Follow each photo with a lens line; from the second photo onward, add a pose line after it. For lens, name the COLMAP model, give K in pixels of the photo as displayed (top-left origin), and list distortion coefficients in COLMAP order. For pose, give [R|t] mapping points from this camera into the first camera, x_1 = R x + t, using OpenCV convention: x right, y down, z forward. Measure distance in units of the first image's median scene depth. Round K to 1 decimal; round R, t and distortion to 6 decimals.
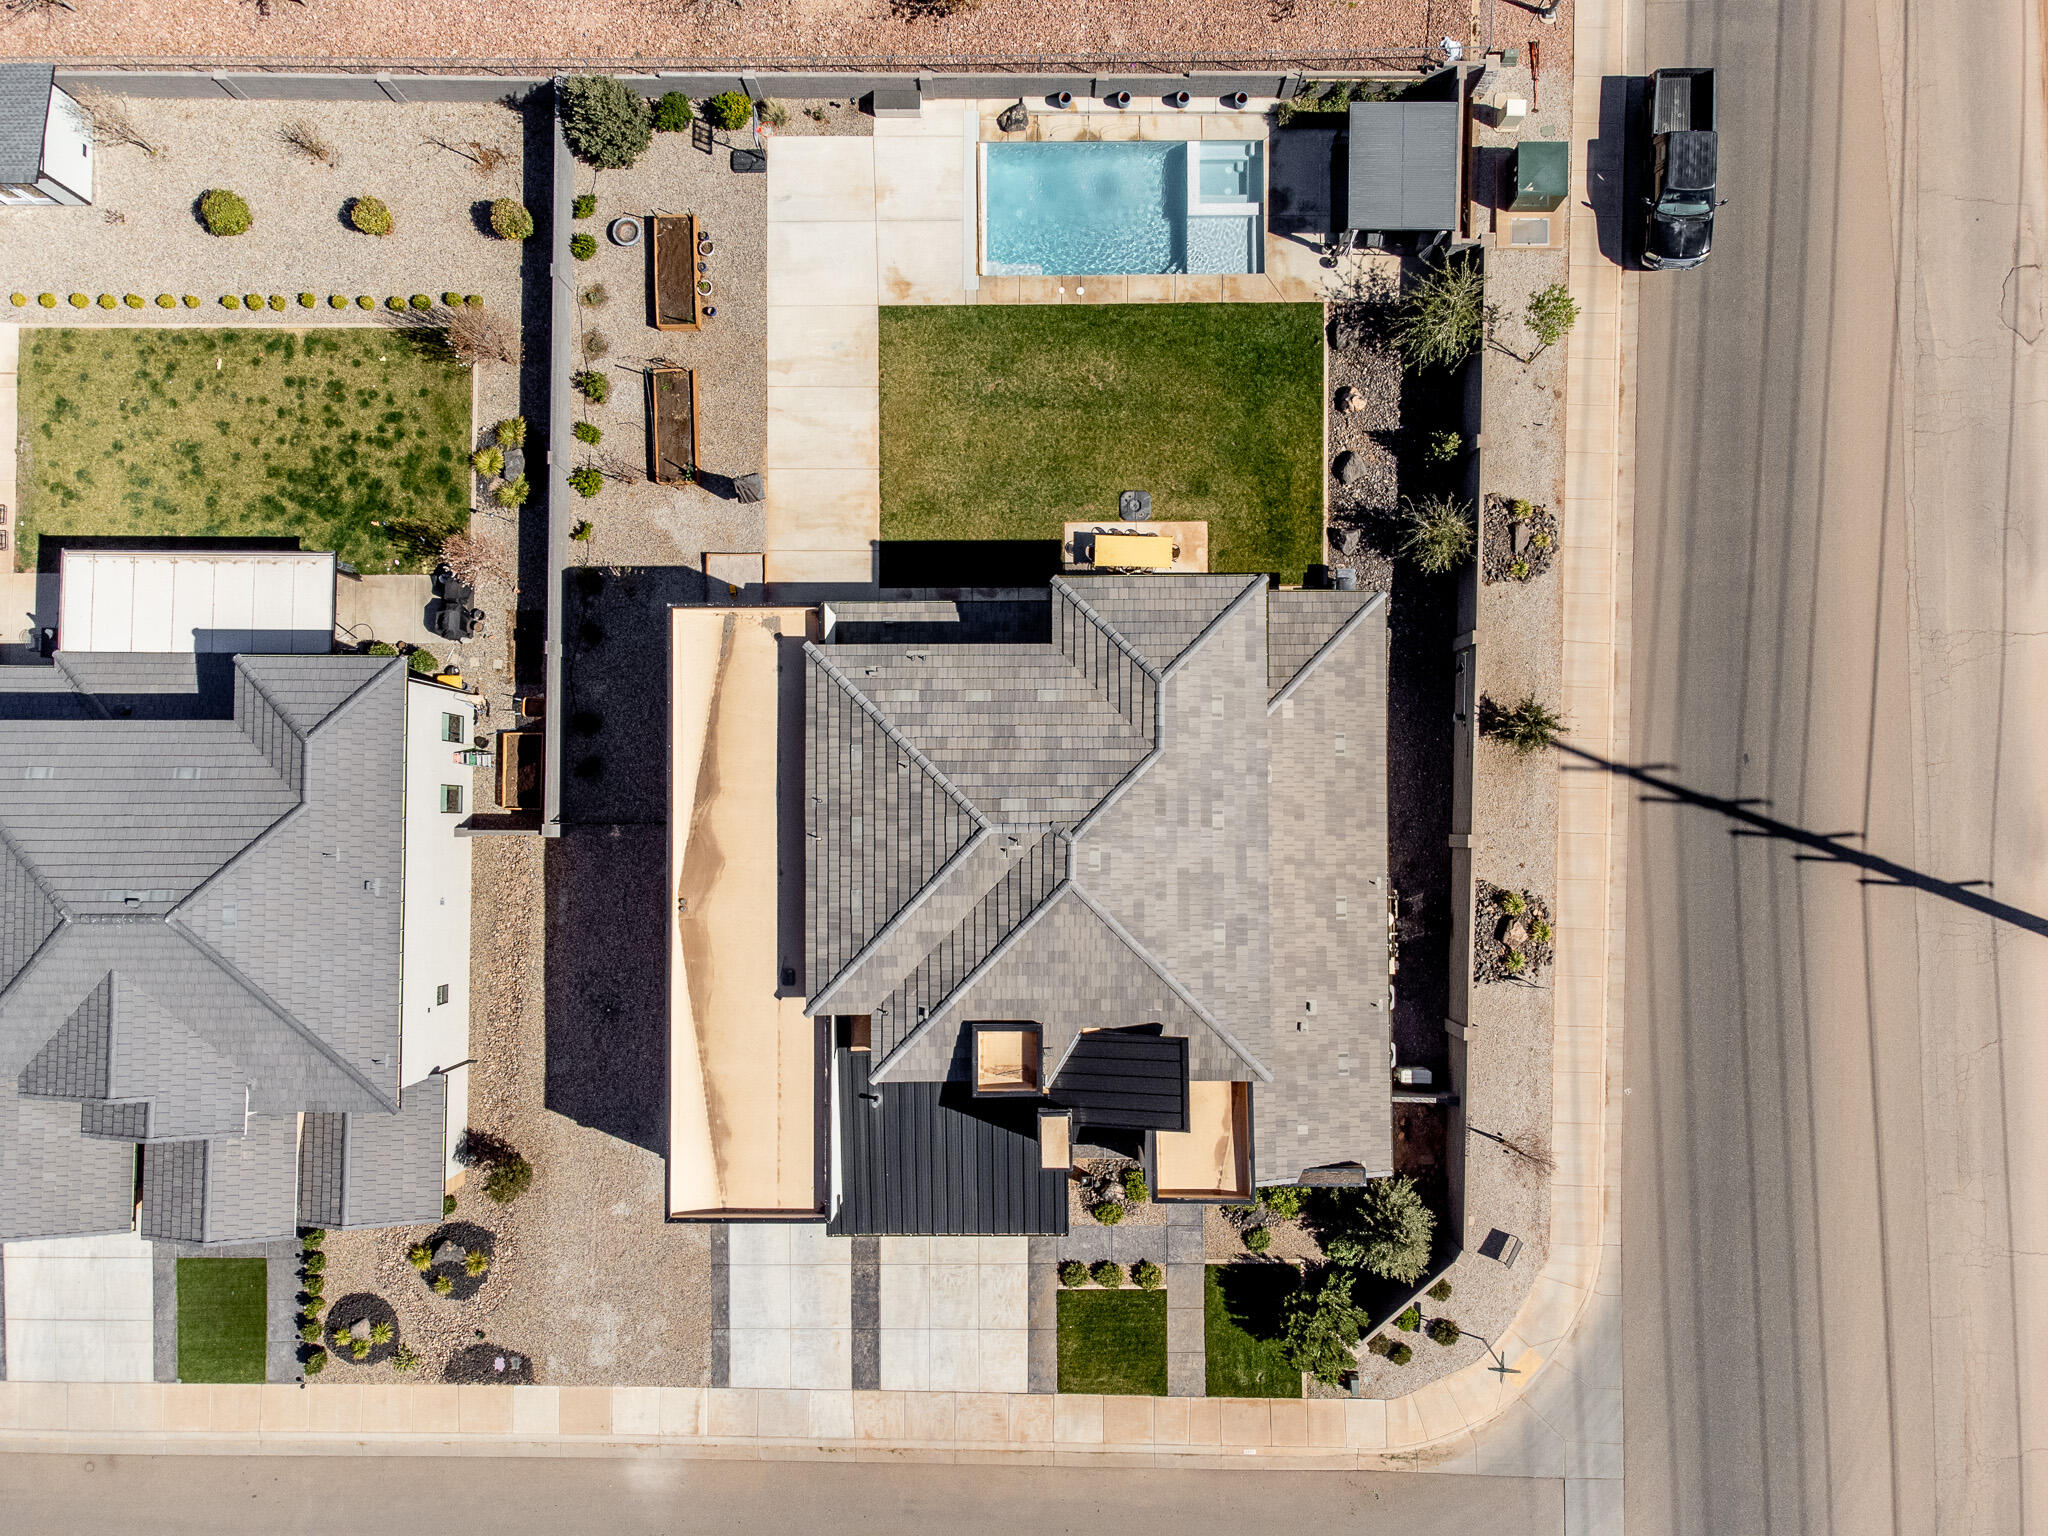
lens RADIAL K [[1509.7, 0, 1013.0], [0, 1509.7, 770.1], [0, 0, 1]] dist [0.001481, 0.011318]
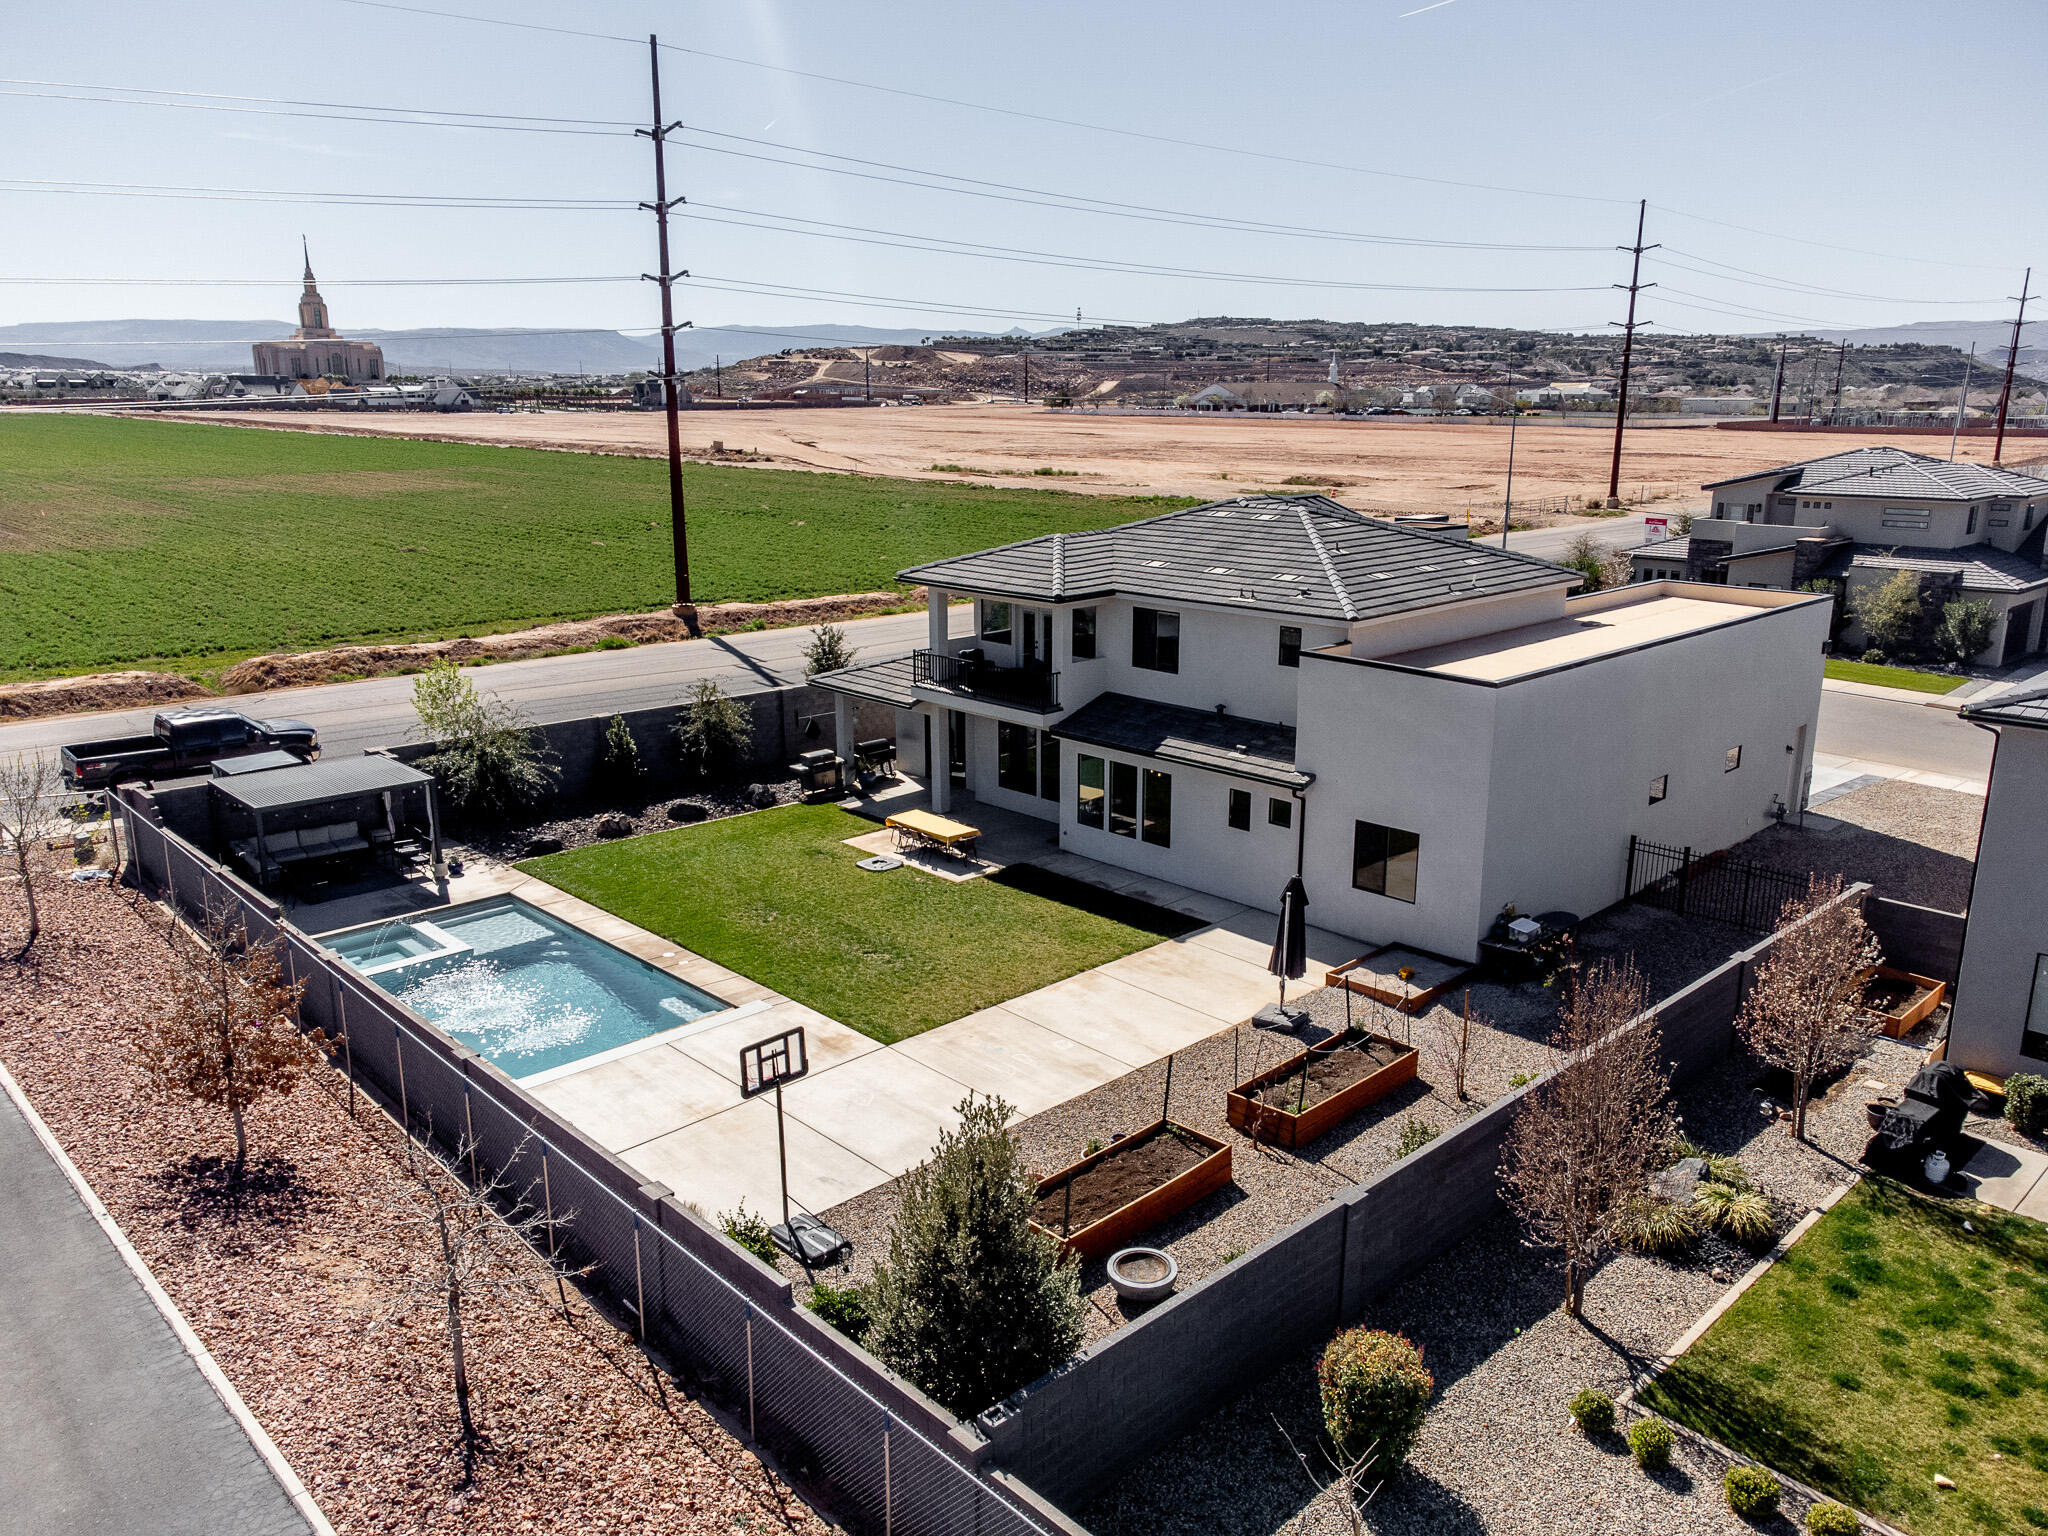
lens RADIAL K [[1509.7, 0, 1013.0], [0, 1509.7, 770.1], [0, 0, 1]] dist [0.001481, 0.011318]
pose [[-0.692078, -0.168513, 0.701877, -0.500553], [0.721389, -0.127757, 0.680644, -0.651692], [-0.025028, 0.977385, 0.209981, 0.808789]]
